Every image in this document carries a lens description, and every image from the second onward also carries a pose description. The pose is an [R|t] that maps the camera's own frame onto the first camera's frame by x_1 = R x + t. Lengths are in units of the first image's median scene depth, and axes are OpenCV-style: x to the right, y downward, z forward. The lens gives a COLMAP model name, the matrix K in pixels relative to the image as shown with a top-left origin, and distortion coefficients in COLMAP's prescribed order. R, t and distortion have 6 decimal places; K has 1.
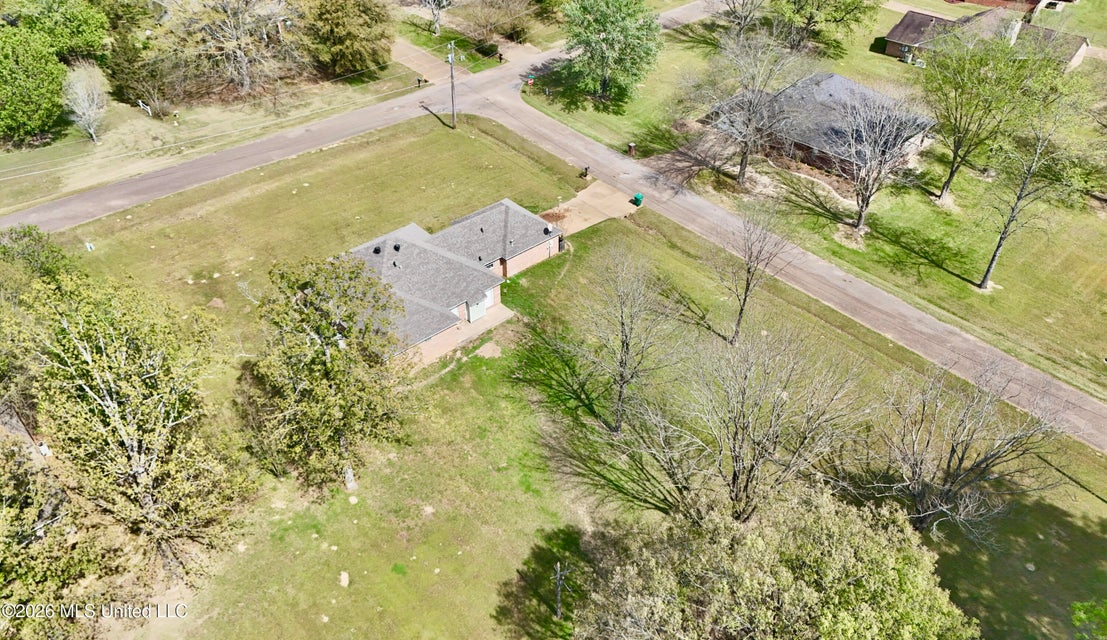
lens RADIAL K [[821.0, 0, 528.4], [0, 821.0, 319.9], [0, 0, 1]] dist [0.036666, -0.000320]
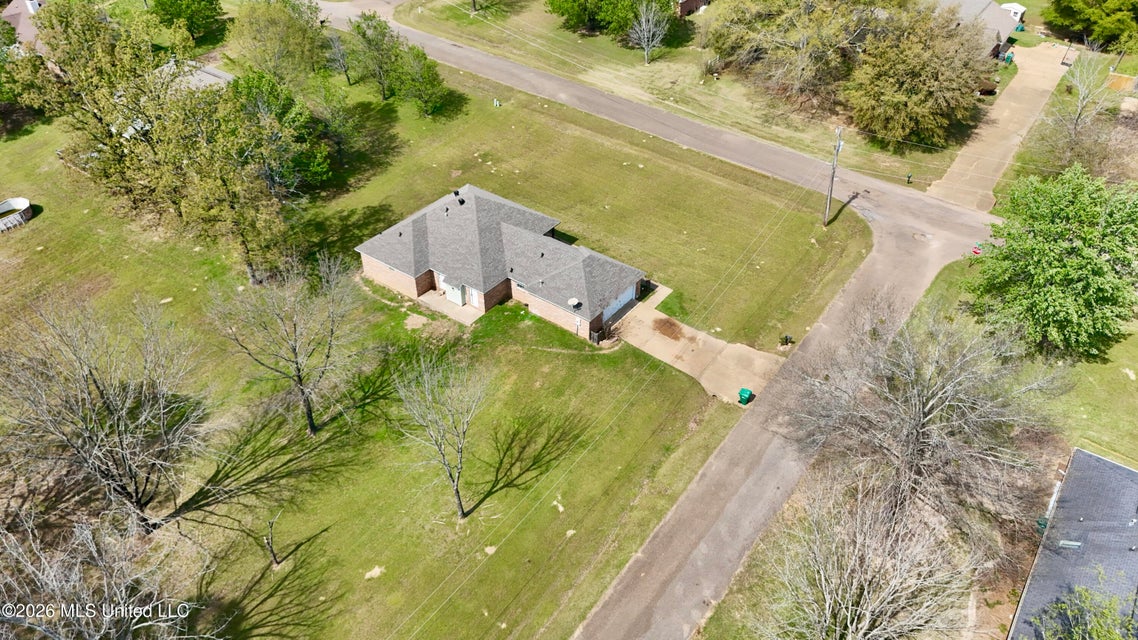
lens RADIAL K [[857.2, 0, 573.8], [0, 857.2, 298.0], [0, 0, 1]] dist [0.037287, -0.010732]
pose [[0.210374, 0.594552, -0.776048, 0.658985], [-0.611294, 0.699488, 0.370185, -0.408102], [0.762930, 0.396516, 0.510600, 0.481366]]
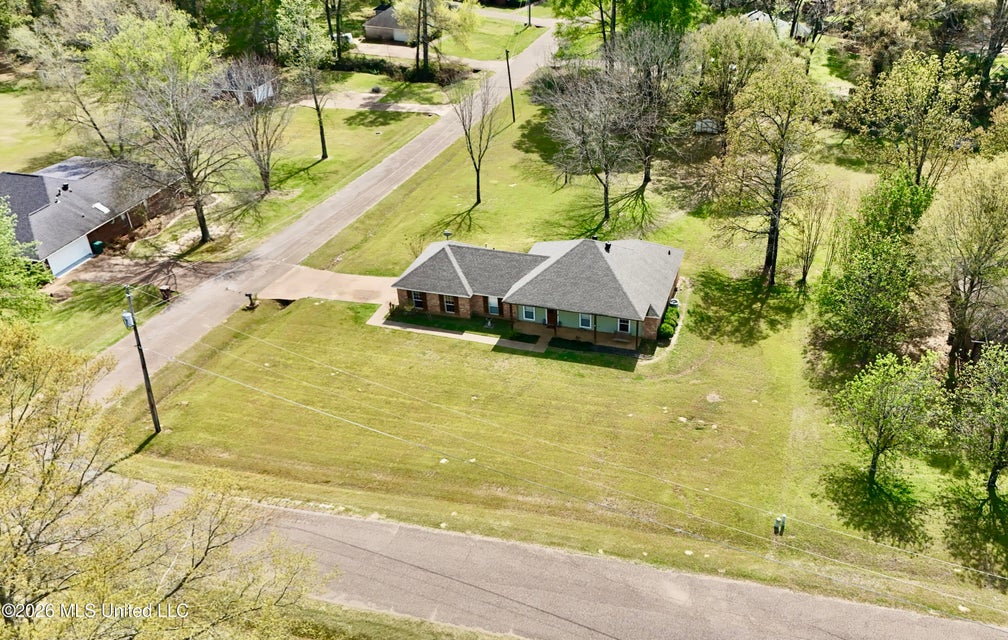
lens RADIAL K [[869.9, 0, 584.7], [0, 869.9, 320.3], [0, 0, 1]] dist [0.064202, -0.003795]
pose [[-0.553951, -0.422172, 0.717572, -0.772214], [0.525344, 0.491390, 0.694657, -0.632718], [-0.645873, 0.761778, -0.050420, 0.923356]]
